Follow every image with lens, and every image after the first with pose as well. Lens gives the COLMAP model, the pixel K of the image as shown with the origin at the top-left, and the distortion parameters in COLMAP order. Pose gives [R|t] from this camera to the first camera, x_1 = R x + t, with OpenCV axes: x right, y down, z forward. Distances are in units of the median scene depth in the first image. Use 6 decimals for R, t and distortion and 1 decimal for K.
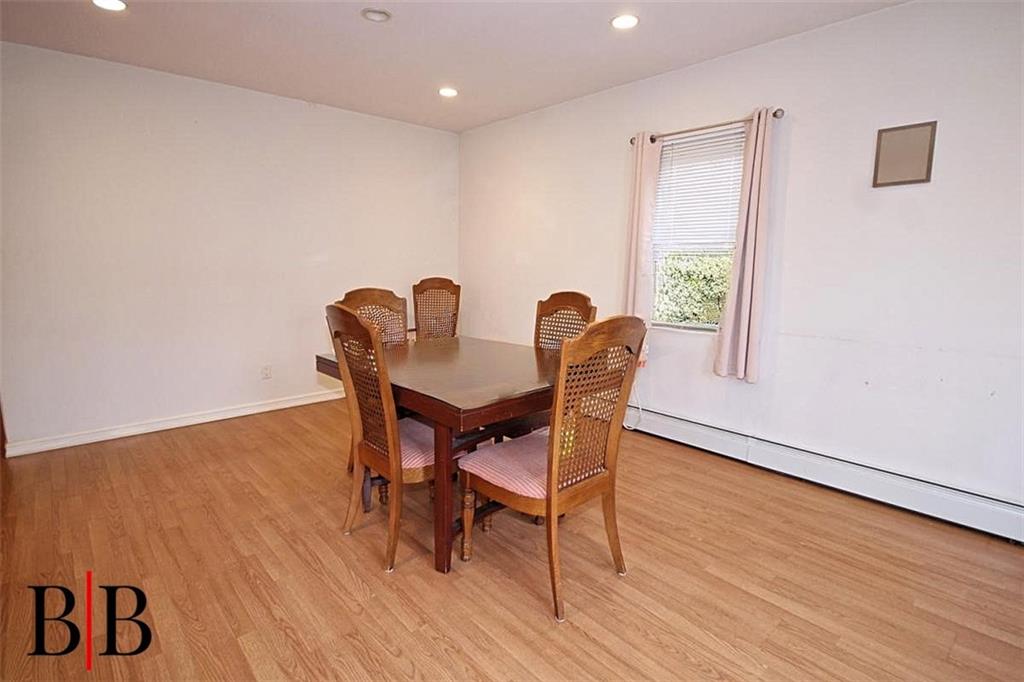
lens RADIAL K [[534.8, 0, 517.3], [0, 534.8, 339.2], [0, 0, 1]] dist [-0.000417, -0.000190]
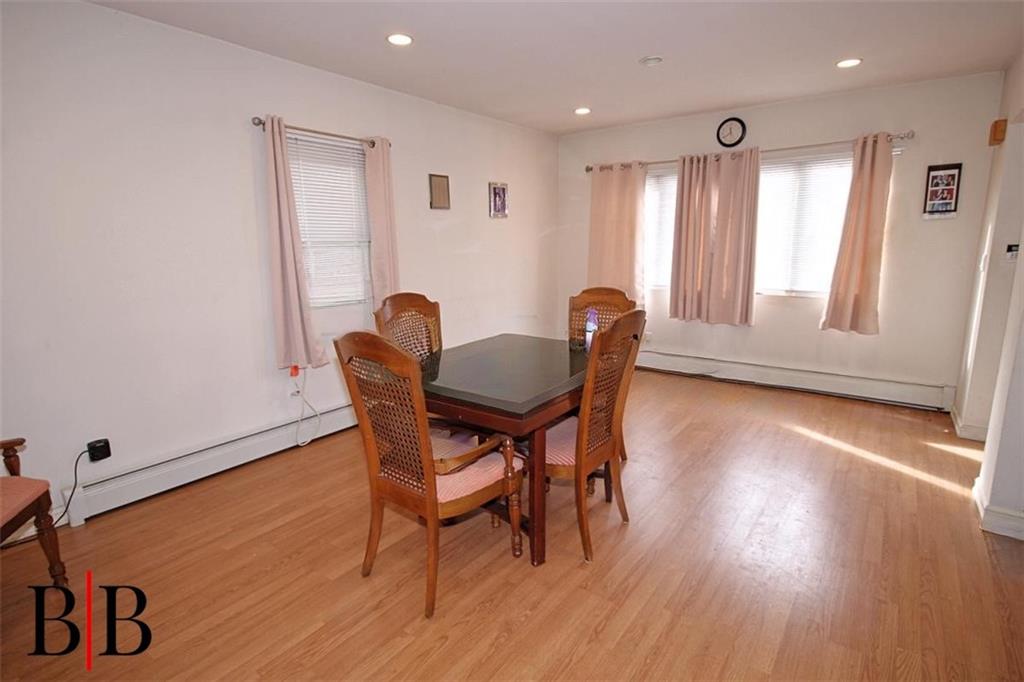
lens RADIAL K [[534.8, 0, 517.3], [0, 534.8, 339.2], [0, 0, 1]] dist [-0.000417, -0.000190]
pose [[-0.217280, -0.193803, 0.956676, -1.030583], [0.151270, 0.961565, 0.229150, -0.231620], [-0.964317, 0.194506, -0.179612, 1.119420]]
